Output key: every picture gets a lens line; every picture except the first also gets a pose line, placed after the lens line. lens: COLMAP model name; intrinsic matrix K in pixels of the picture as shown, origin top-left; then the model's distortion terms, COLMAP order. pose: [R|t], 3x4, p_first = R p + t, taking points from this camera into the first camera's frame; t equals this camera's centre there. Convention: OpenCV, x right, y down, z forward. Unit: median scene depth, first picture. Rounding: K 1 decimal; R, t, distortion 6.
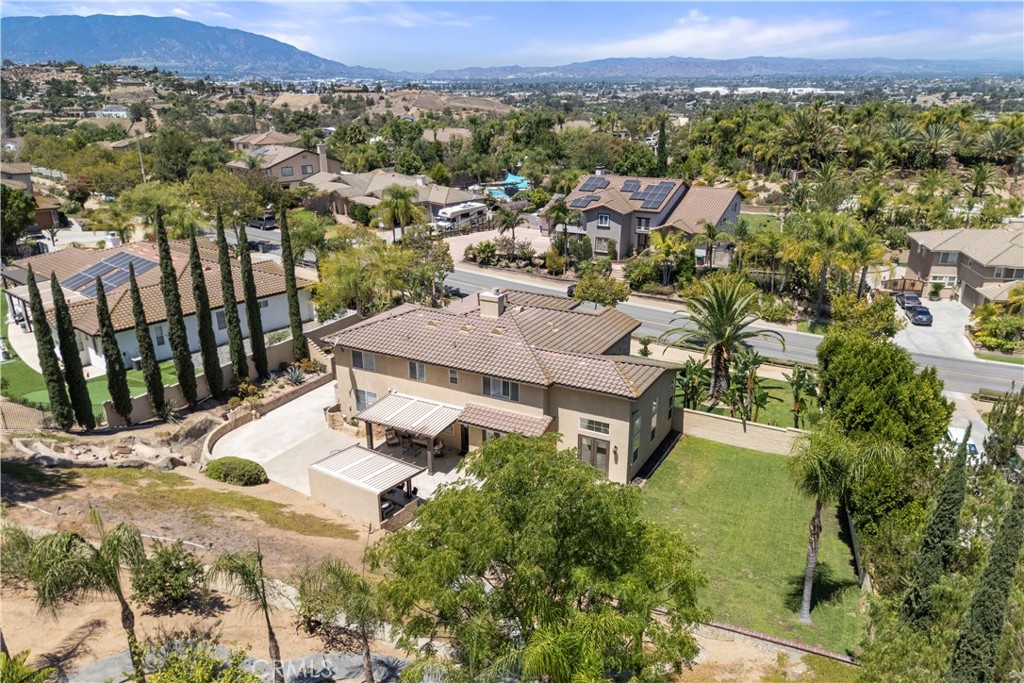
lens RADIAL K [[773.8, 0, 507.6], [0, 773.8, 329.4], [0, 0, 1]] dist [0.095865, -0.115360]
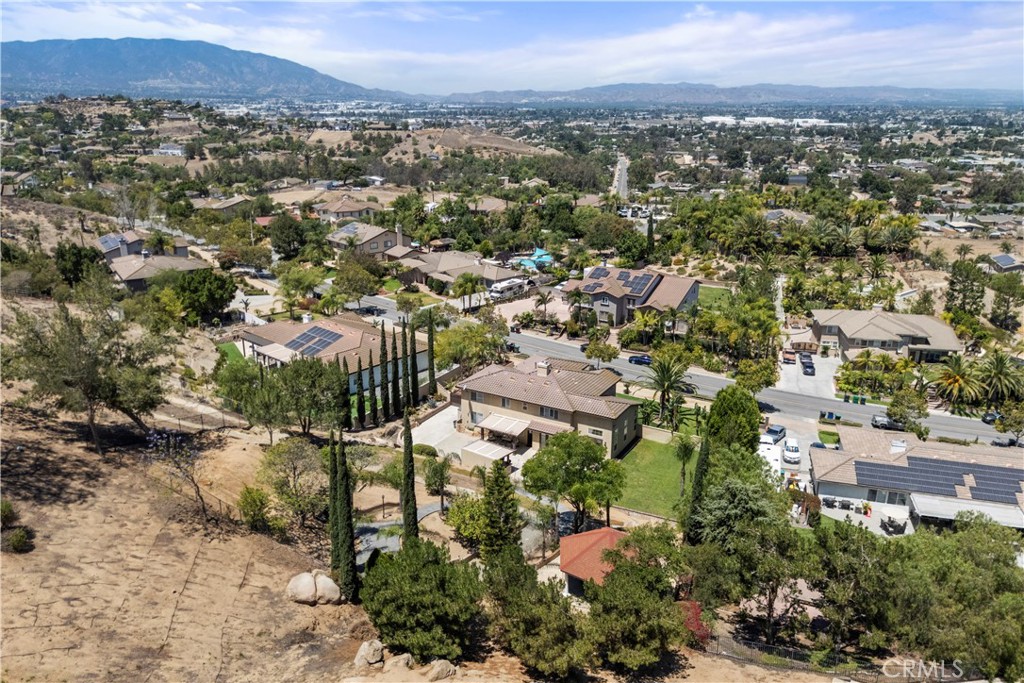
lens RADIAL K [[773.8, 0, 507.6], [0, 773.8, 329.4], [0, 0, 1]] dist [0.095865, -0.115360]
pose [[0.999814, 0.015497, -0.011518, -0.036591], [-0.015733, 0.999662, -0.020709, -0.037042], [0.011193, 0.020886, 0.999719, -0.386887]]
